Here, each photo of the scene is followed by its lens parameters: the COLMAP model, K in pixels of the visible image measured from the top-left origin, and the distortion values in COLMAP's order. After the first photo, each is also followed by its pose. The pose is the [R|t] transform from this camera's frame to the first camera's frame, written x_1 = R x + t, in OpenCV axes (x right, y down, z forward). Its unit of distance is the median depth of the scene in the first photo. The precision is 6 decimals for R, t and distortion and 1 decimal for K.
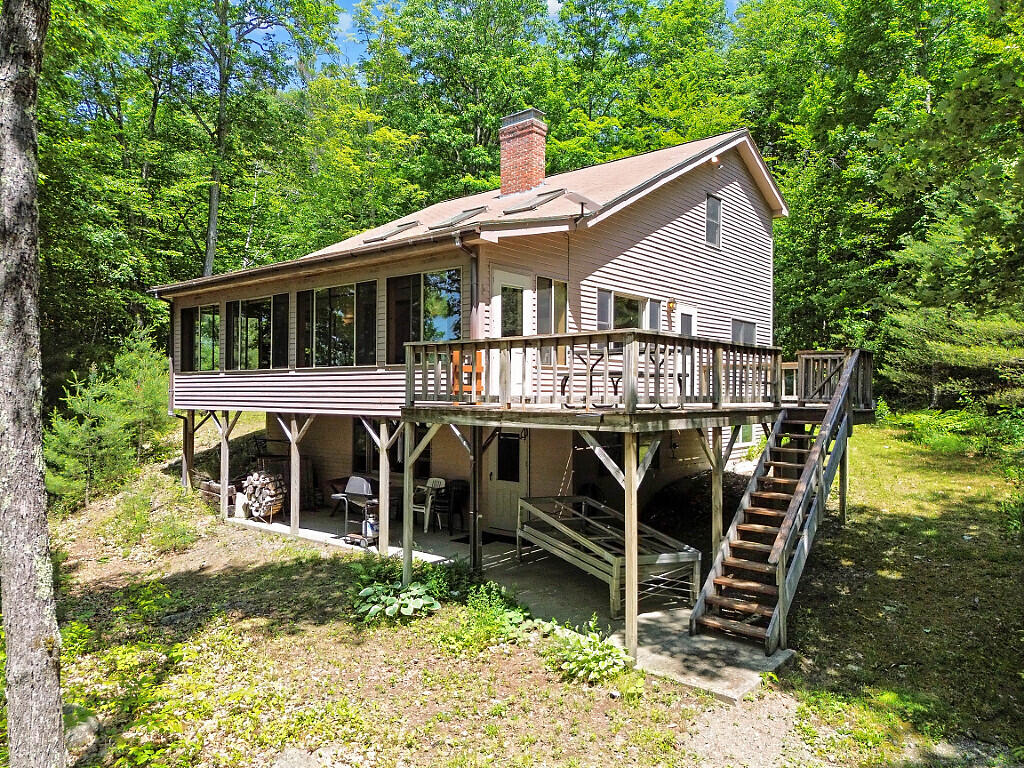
lens RADIAL K [[718.0, 0, 512.0], [0, 718.0, 384.0], [0, 0, 1]] dist [0.049047, 0.002538]
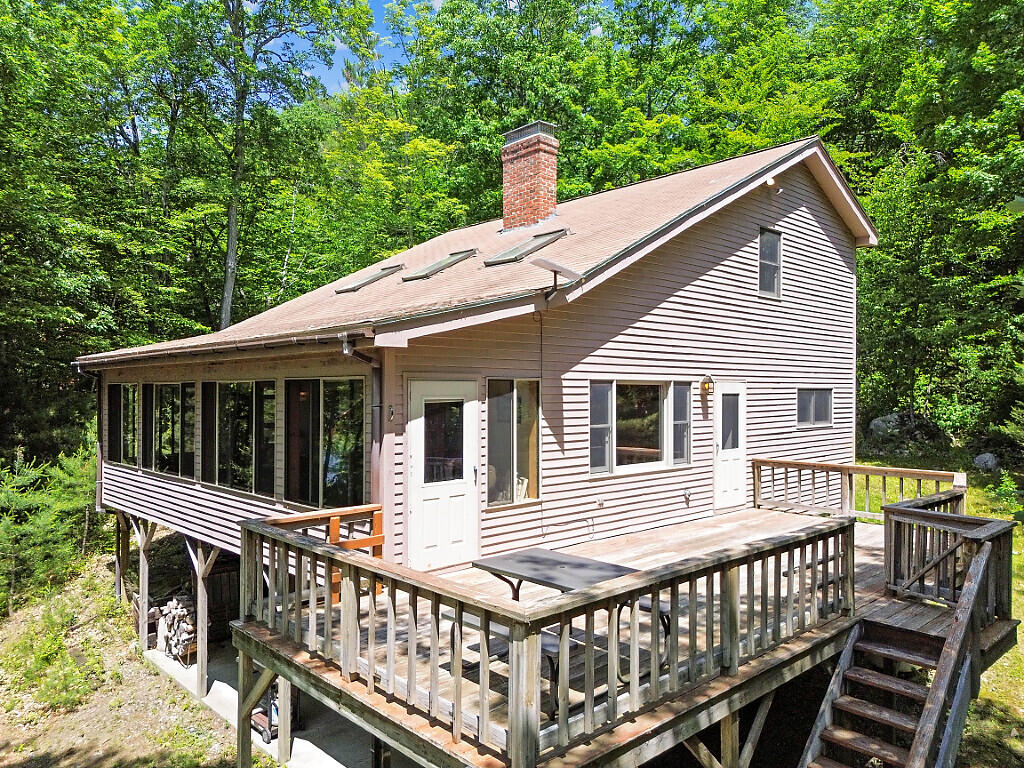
lens RADIAL K [[720.5, 0, 510.7], [0, 720.5, 395.4], [0, 0, 1]] dist [0.046359, 0.000296]
pose [[0.993916, -0.003231, -0.110095, 0.068134], [0.005191, 0.999833, 0.017520, -0.074814], [0.110020, -0.017985, 0.993767, 0.159339]]
